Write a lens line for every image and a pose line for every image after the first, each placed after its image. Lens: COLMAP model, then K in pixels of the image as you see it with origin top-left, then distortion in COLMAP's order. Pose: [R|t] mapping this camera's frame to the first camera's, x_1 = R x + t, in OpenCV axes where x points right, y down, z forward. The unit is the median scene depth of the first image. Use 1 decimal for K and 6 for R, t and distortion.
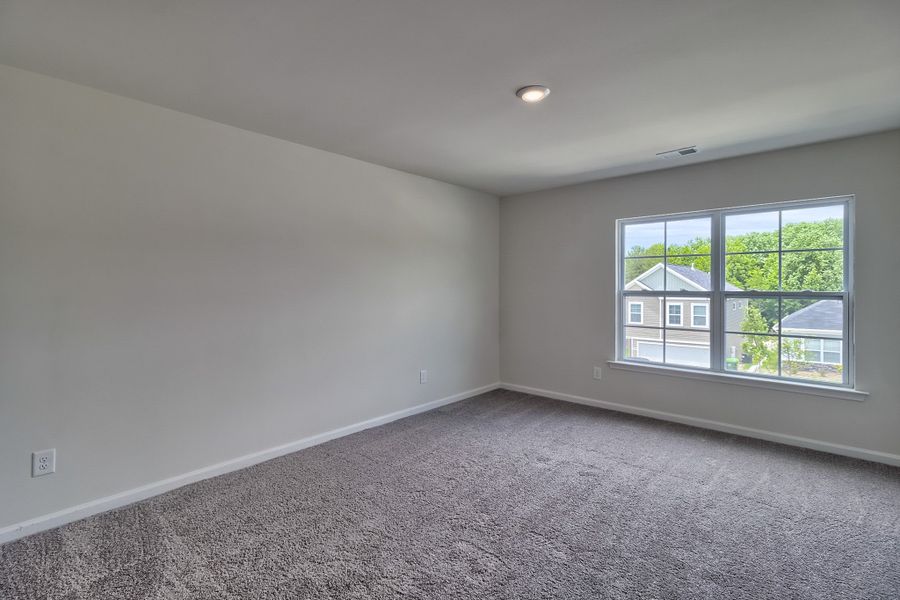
lens RADIAL K [[431.8, 0, 443.3], [0, 431.8, 292.4], [0, 0, 1]] dist [0.002414, -0.000202]
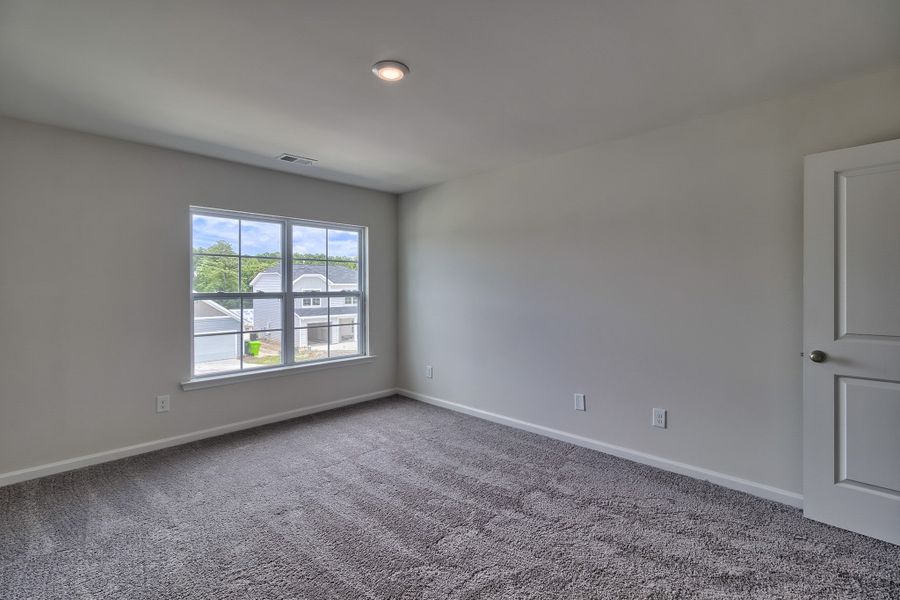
lens RADIAL K [[431.8, 0, 443.1], [0, 431.8, 295.4], [0, 0, 1]] dist [0.002414, -0.000202]
pose [[0.011512, -0.016101, 0.999804, -0.452798], [0.014916, 0.999762, 0.015928, -0.006782], [-0.999822, 0.014729, 0.011749, 0.584876]]
